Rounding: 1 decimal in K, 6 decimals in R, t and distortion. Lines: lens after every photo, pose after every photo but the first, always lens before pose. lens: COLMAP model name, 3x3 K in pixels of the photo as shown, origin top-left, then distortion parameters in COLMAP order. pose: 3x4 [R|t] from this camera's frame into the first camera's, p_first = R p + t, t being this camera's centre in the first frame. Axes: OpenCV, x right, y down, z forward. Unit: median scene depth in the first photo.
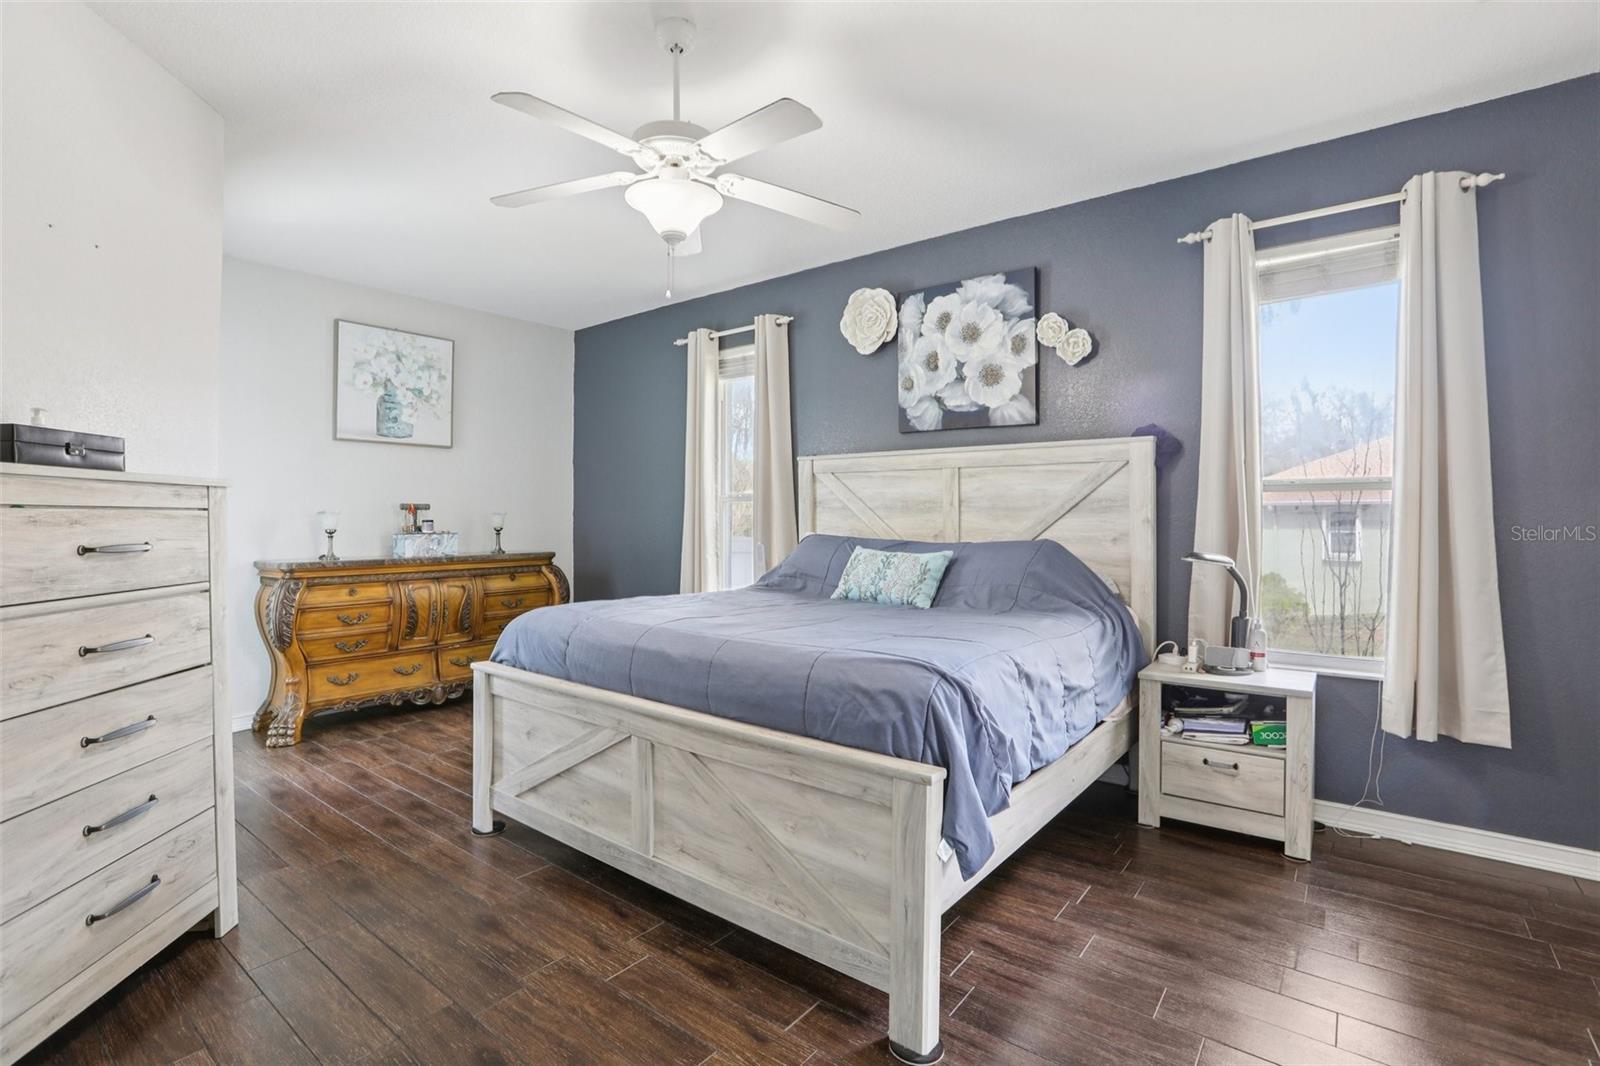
lens RADIAL K [[741.9, 0, 805.8], [0, 741.9, 535.8], [0, 0, 1]] dist [-0.052803, 0.018767]
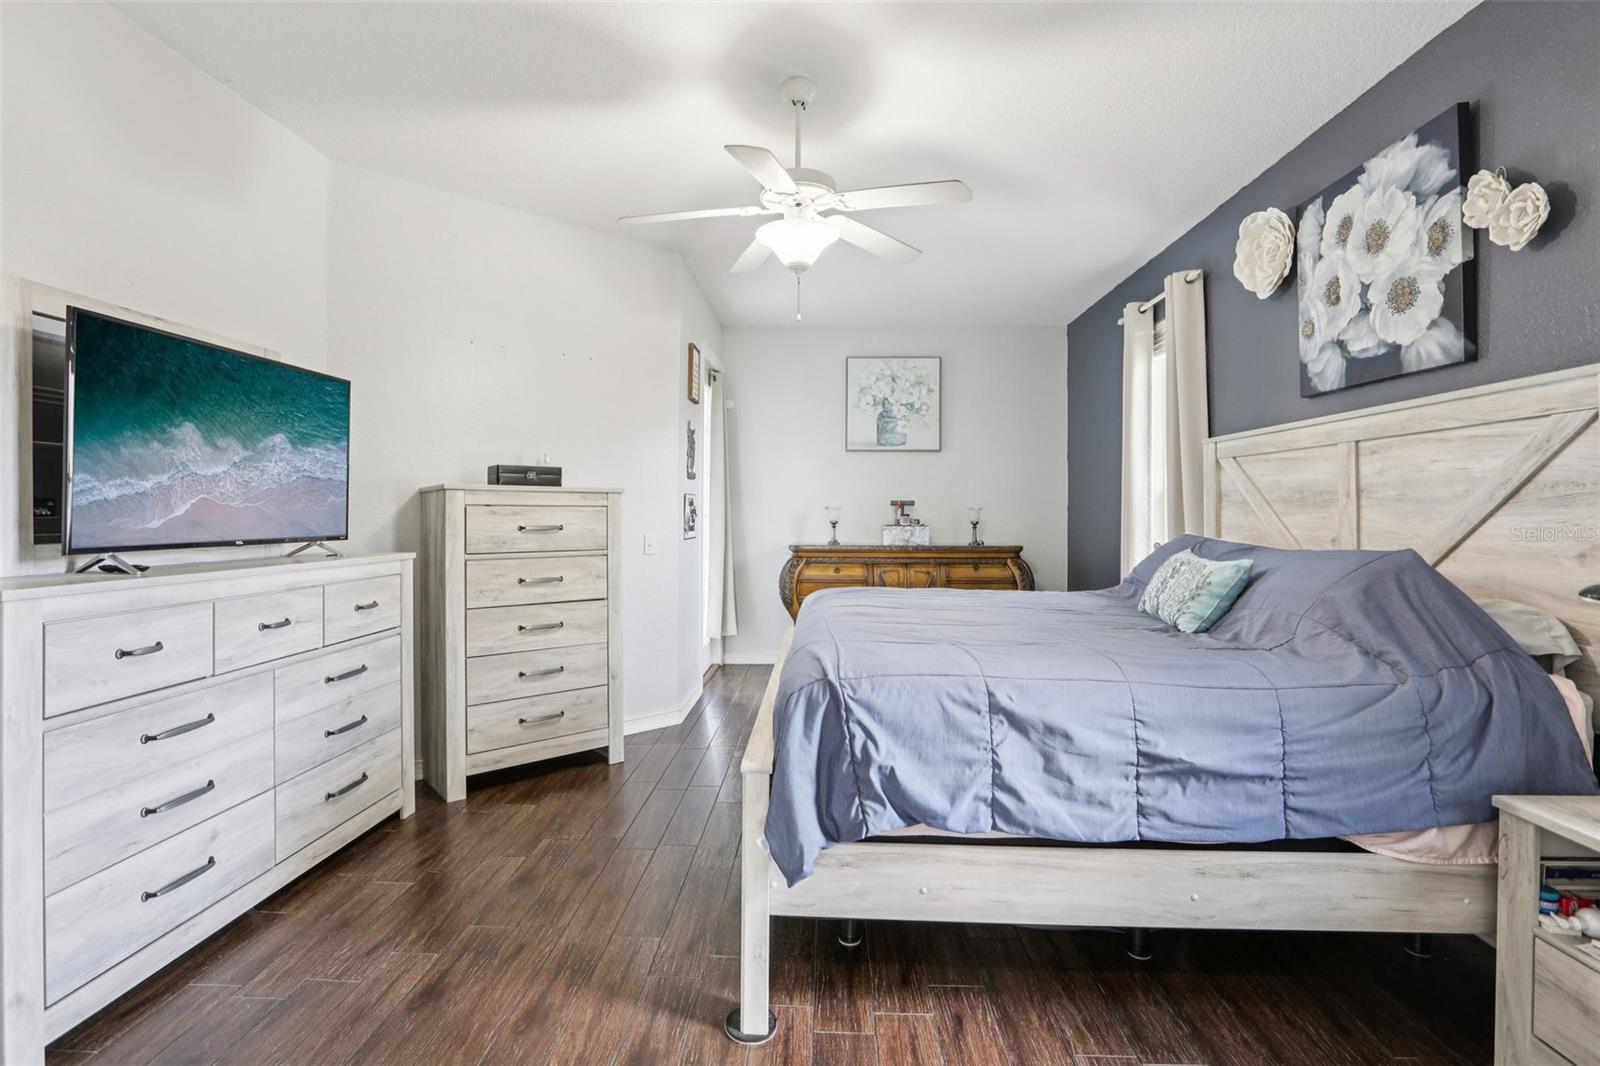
lens RADIAL K [[741.9, 0, 787.8], [0, 741.9, 530.2], [0, 0, 1]] dist [-0.052803, 0.018767]
pose [[0.582710, 0.022499, -0.812368, 0.440904], [-0.023670, 0.999662, 0.010708, -0.004962], [0.812335, 0.012989, 0.583046, 0.190031]]
